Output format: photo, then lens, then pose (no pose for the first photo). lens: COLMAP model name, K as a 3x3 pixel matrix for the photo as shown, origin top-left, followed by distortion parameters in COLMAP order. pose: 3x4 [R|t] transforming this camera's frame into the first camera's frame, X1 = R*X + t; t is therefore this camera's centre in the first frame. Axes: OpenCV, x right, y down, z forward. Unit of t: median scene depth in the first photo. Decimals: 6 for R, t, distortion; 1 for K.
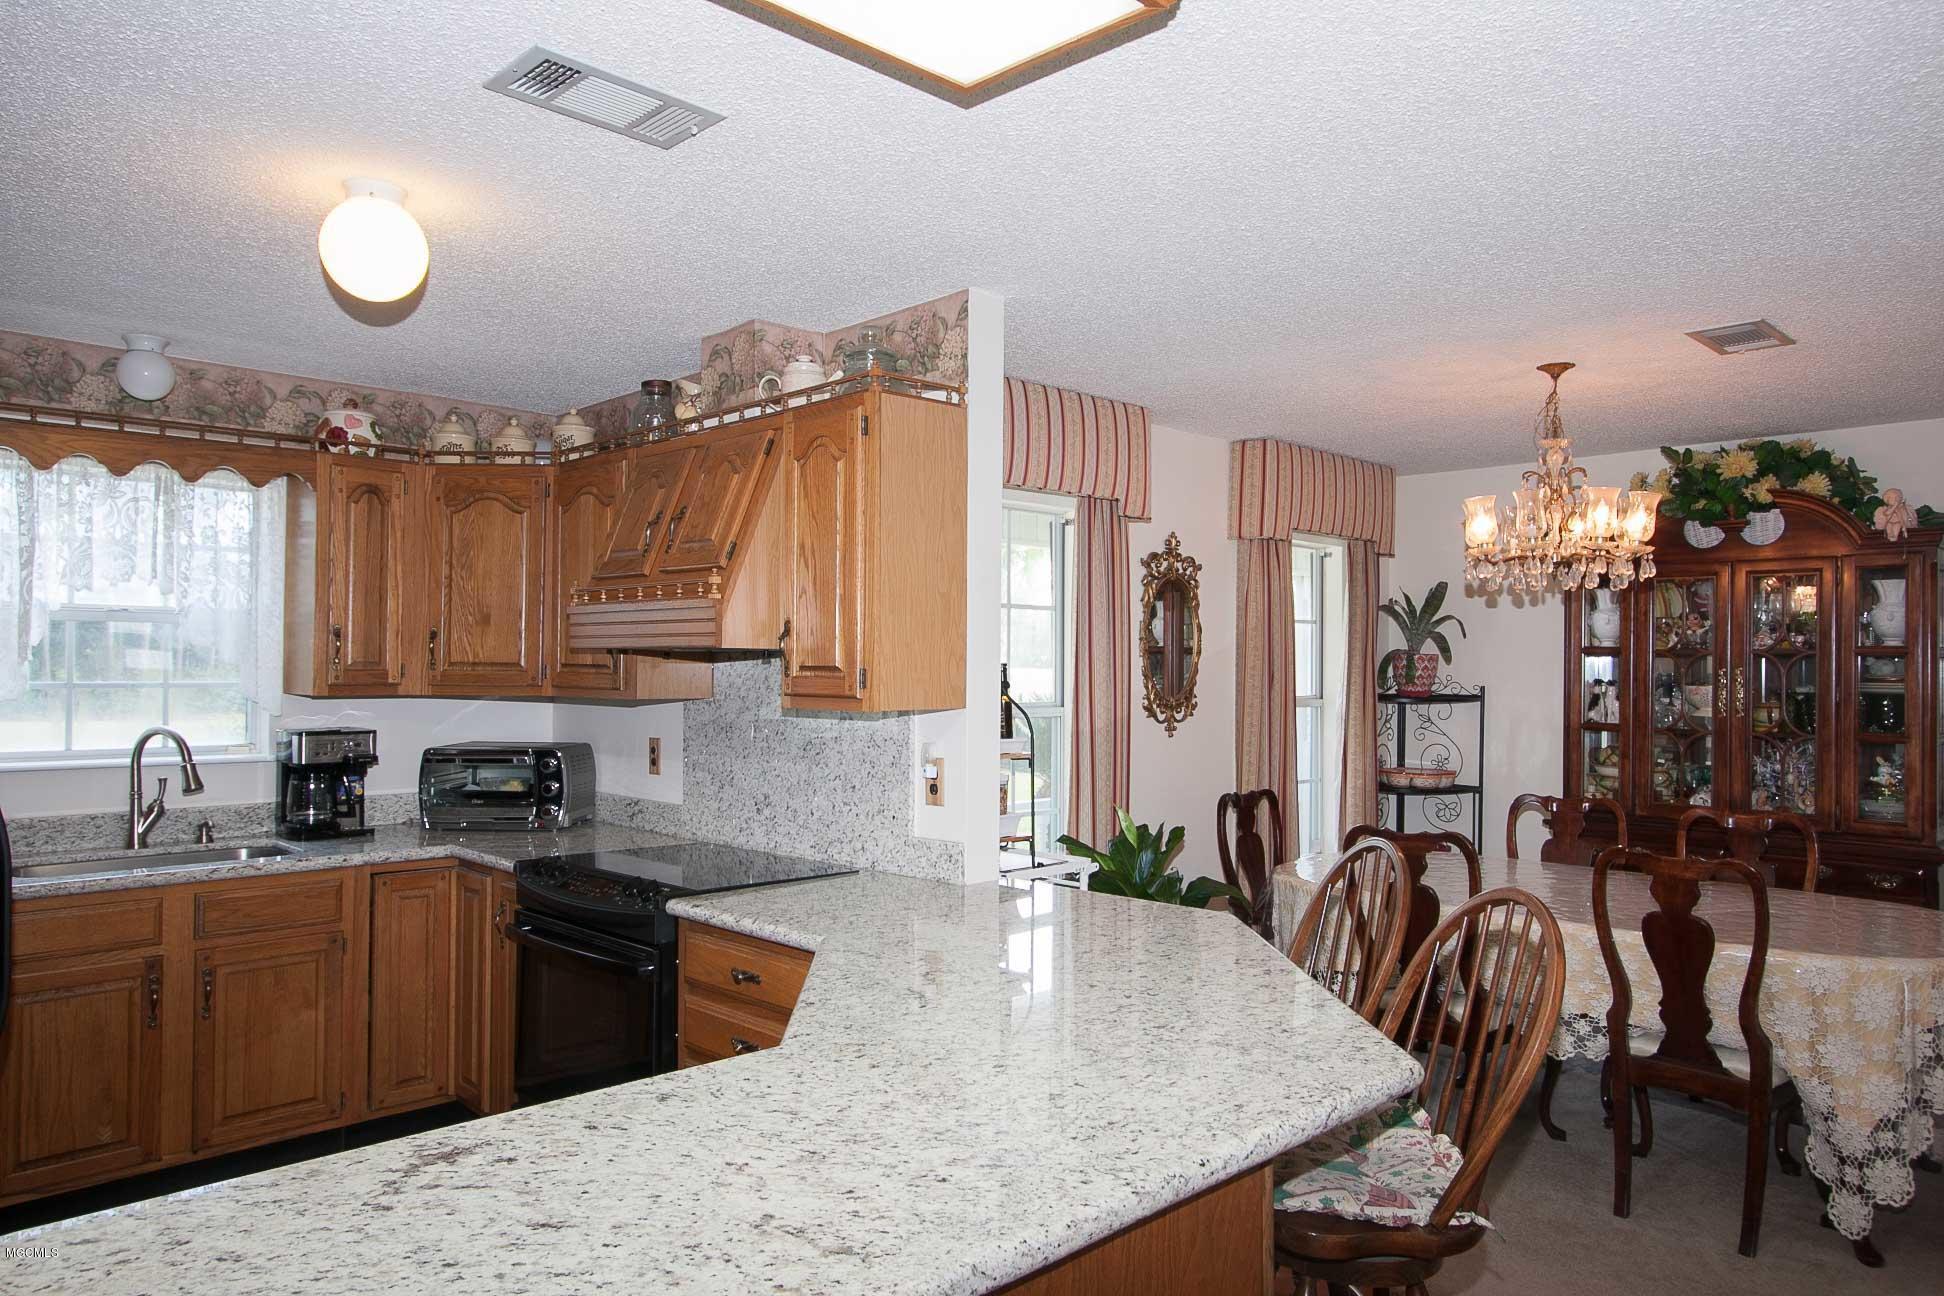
lens RADIAL K [[1289.6, 0, 972.0], [0, 1289.6, 648.0], [0, 0, 1]] dist [-0.002375, 0.000448]
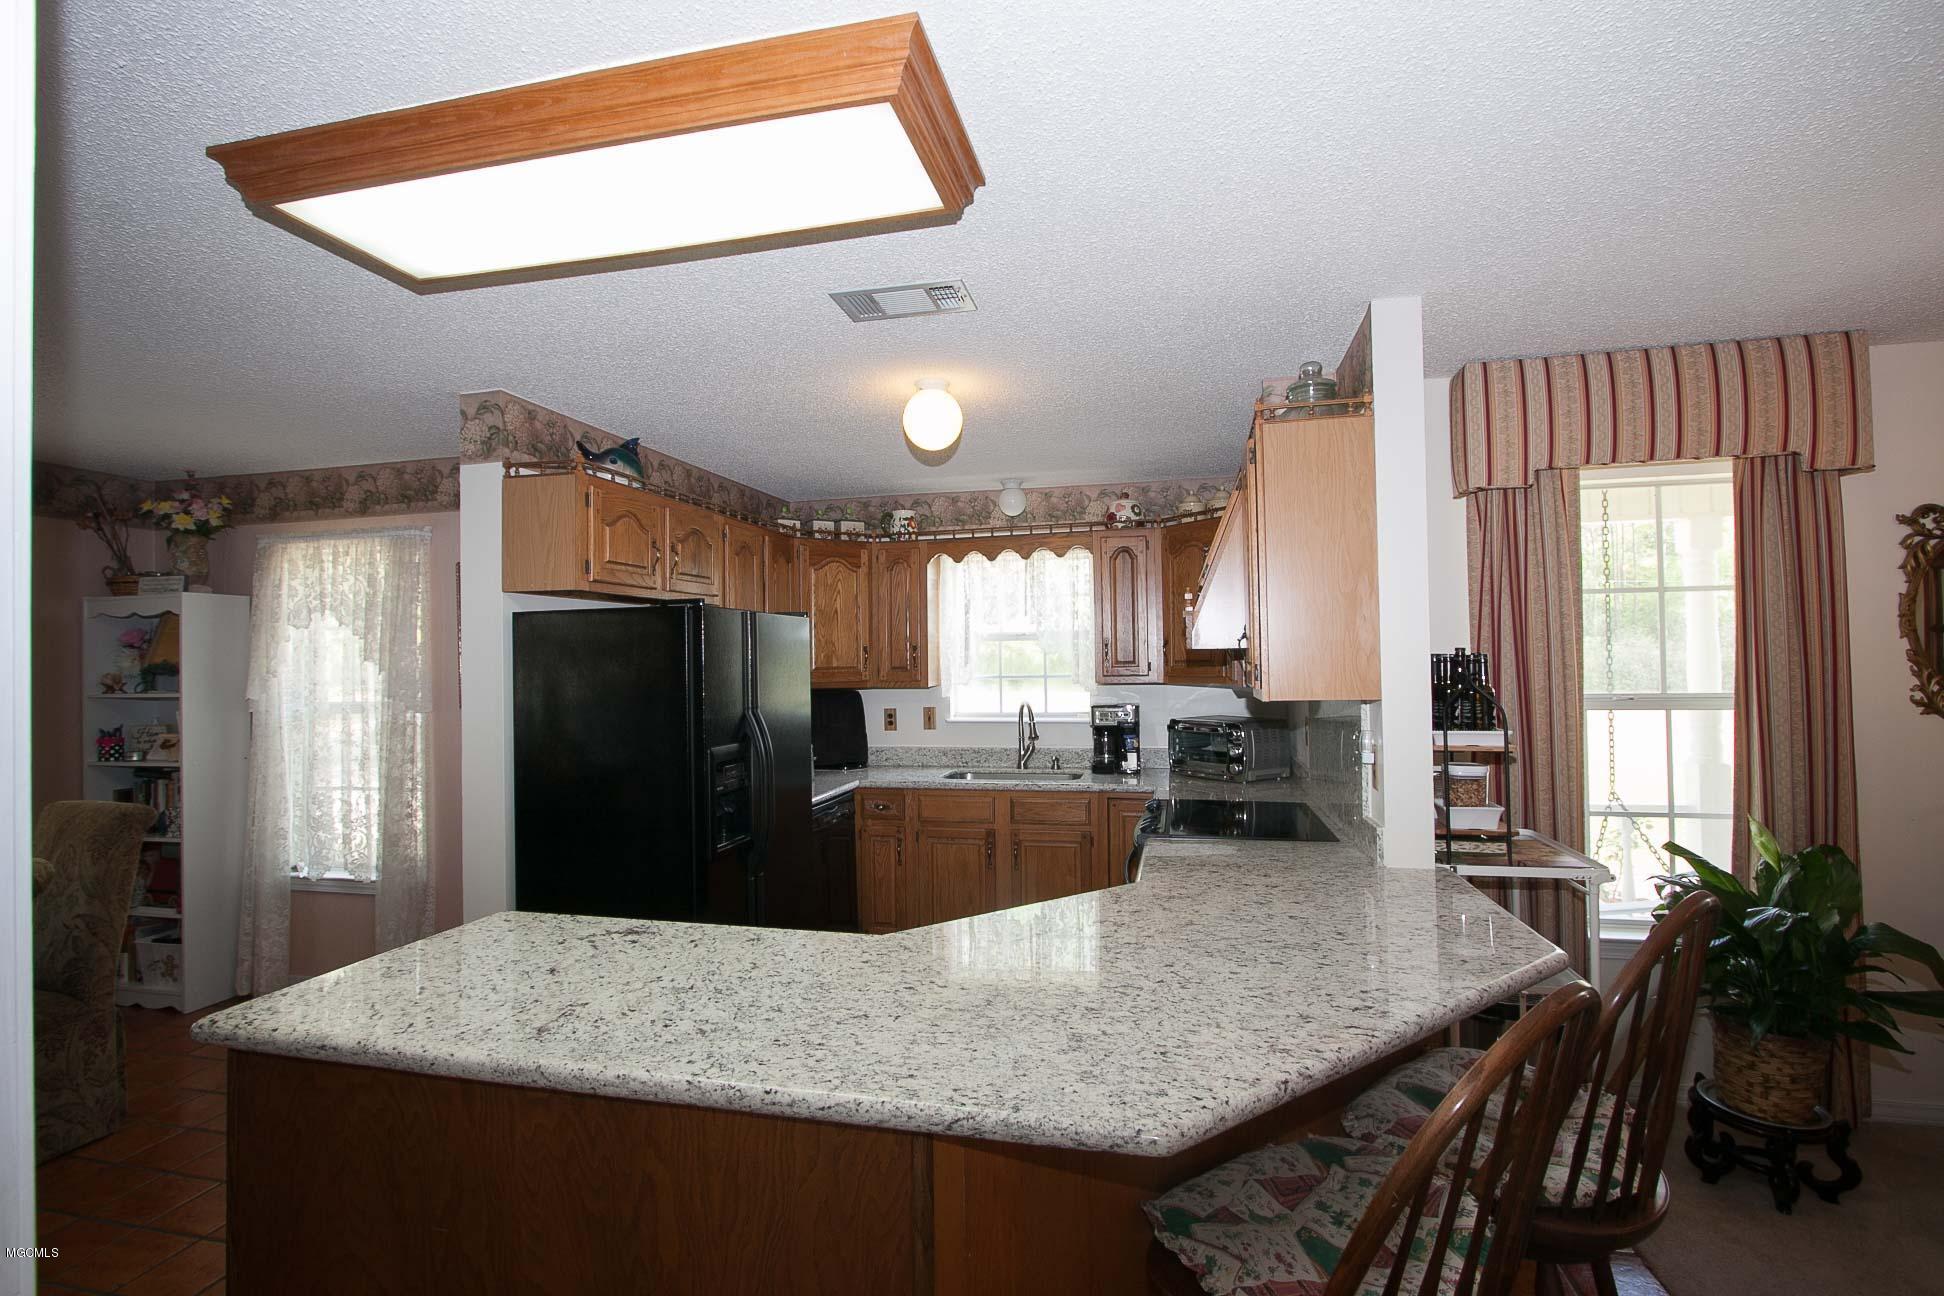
lens RADIAL K [[914.3, 0, 972.0], [0, 914.3, 648.0], [0, 0, 1]] dist [-0.004597, -0.000150]
pose [[0.525575, -0.026453, -0.850336, 0.757829], [0.028915, 0.999494, -0.013221, 0.007802], [0.850256, -0.017639, 0.526074, 0.550300]]
